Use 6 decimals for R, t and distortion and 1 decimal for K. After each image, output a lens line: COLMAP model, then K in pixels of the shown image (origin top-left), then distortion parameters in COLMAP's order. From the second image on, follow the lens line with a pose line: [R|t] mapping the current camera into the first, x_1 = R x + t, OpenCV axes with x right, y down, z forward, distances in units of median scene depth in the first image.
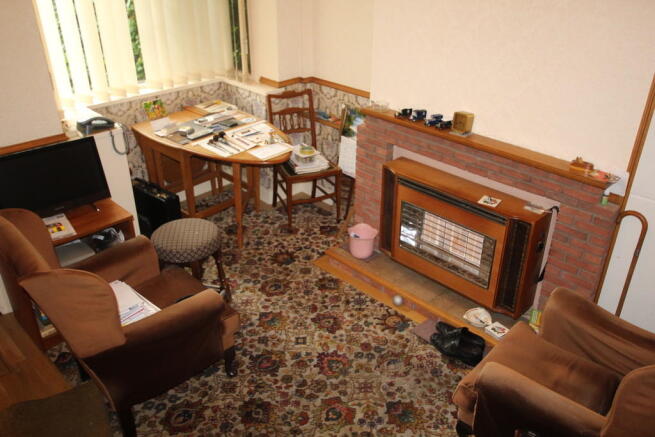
lens RADIAL K [[561.8, 0, 327.2], [0, 561.8, 214.4], [0, 0, 1]] dist [-0.007553, 0.034489]
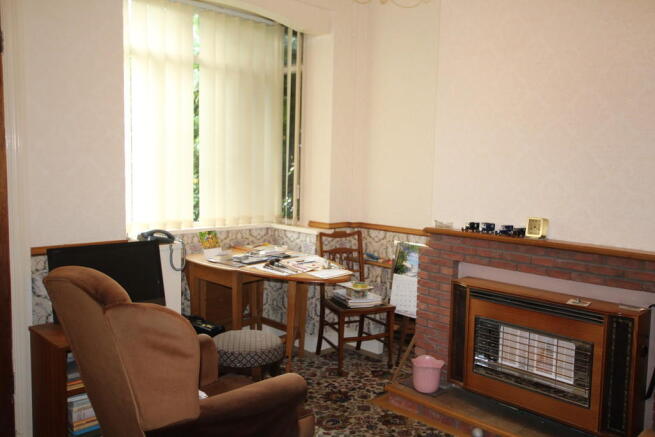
lens RADIAL K [[561.8, 0, 325.5], [0, 561.8, 217.2], [0, 0, 1]] dist [-0.007553, 0.034489]
pose [[0.999818, 0.018898, 0.002696, -0.108155], [-0.016384, 0.921973, -0.386908, 0.167284], [-0.009797, 0.386793, 0.922115, 0.065611]]
